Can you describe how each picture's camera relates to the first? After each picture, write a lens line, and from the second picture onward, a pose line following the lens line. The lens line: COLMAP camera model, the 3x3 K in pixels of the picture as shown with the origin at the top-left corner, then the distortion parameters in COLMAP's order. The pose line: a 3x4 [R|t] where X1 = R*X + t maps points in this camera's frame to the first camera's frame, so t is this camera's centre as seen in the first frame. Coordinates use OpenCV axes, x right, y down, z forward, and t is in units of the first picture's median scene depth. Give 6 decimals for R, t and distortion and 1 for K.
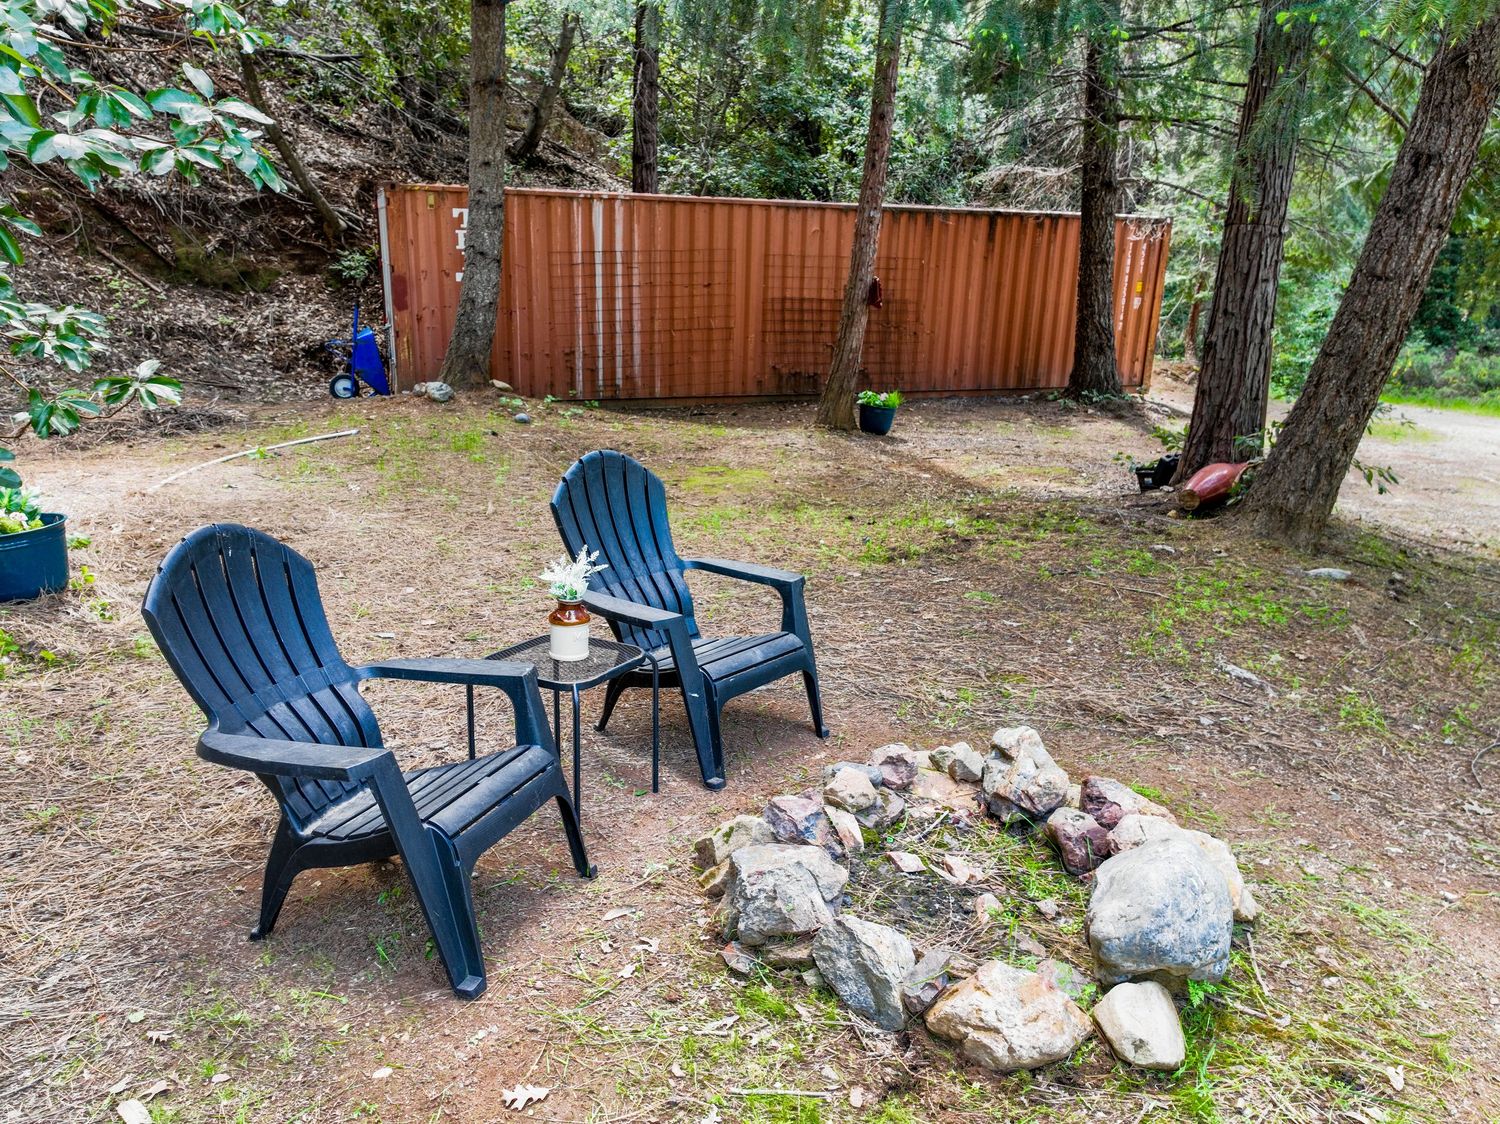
lens RADIAL K [[1060.7, 0, 753.0], [0, 1060.7, 557.1], [0, 0, 1]] dist [-0.003901, 0.018371]
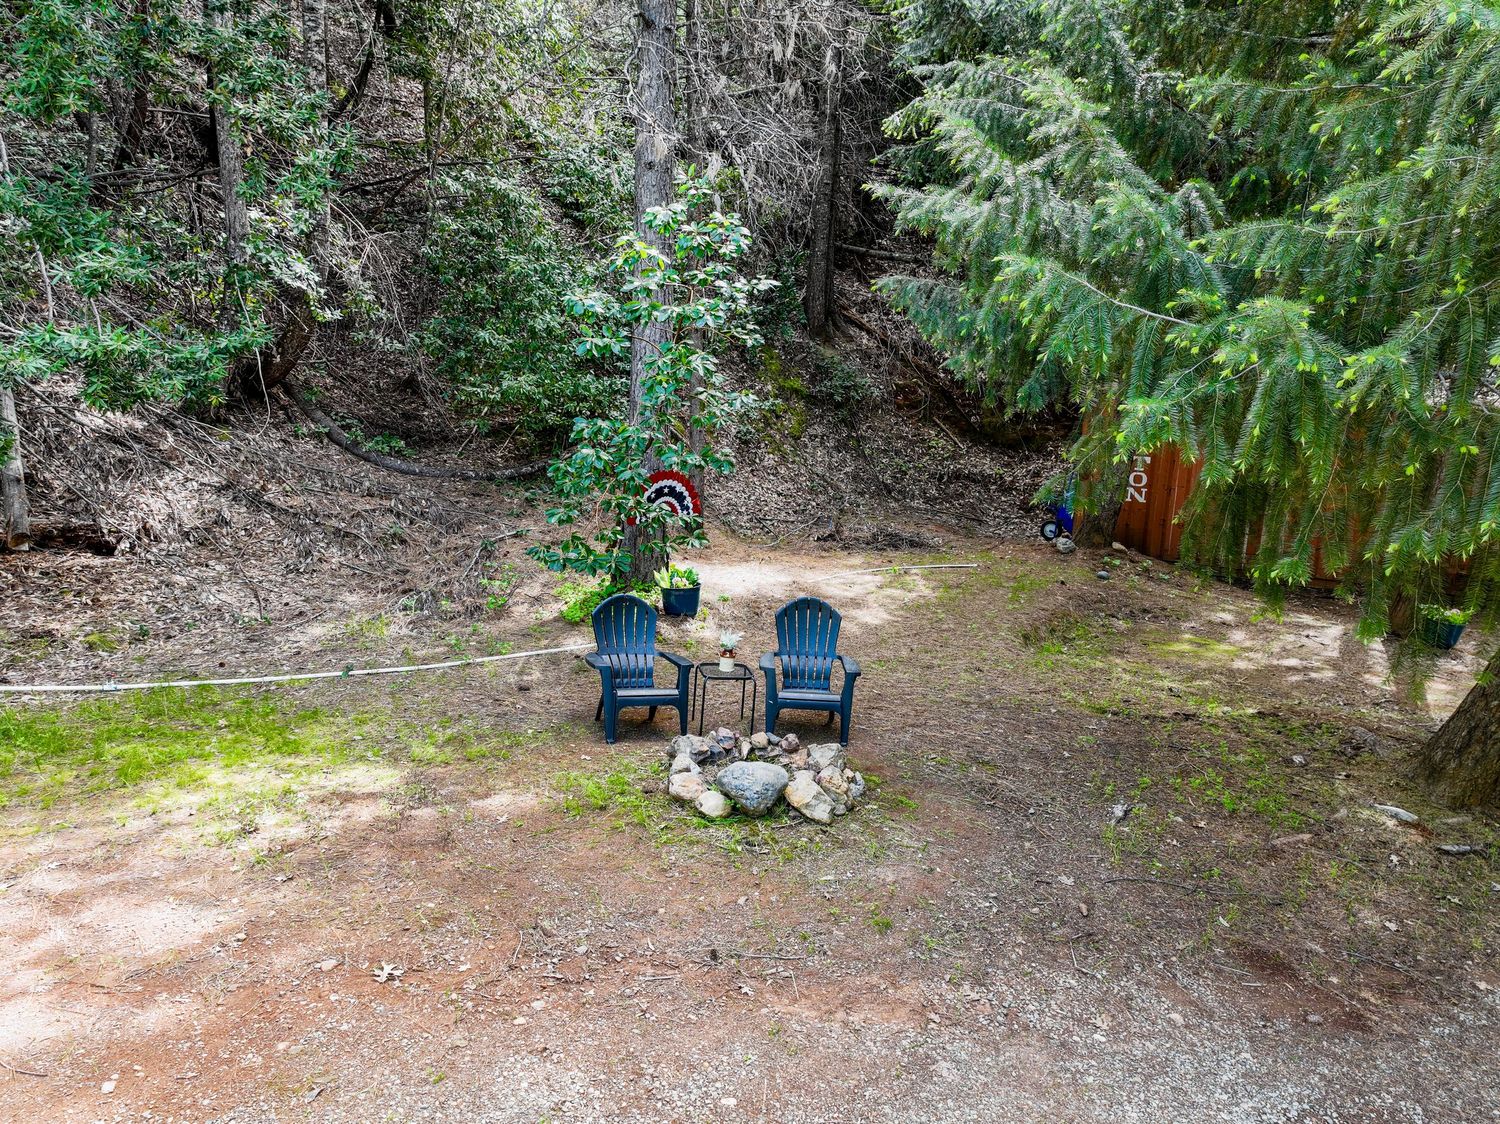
lens RADIAL K [[1060.7, 0, 745.4], [0, 1060.7, 561.3], [0, 0, 1]] dist [-0.003901, 0.018371]
pose [[0.642003, 0.155391, -0.750790, 0.371961], [-0.230331, 0.973102, 0.004446, -0.039081], [0.731286, 0.170076, 0.660526, -0.151642]]
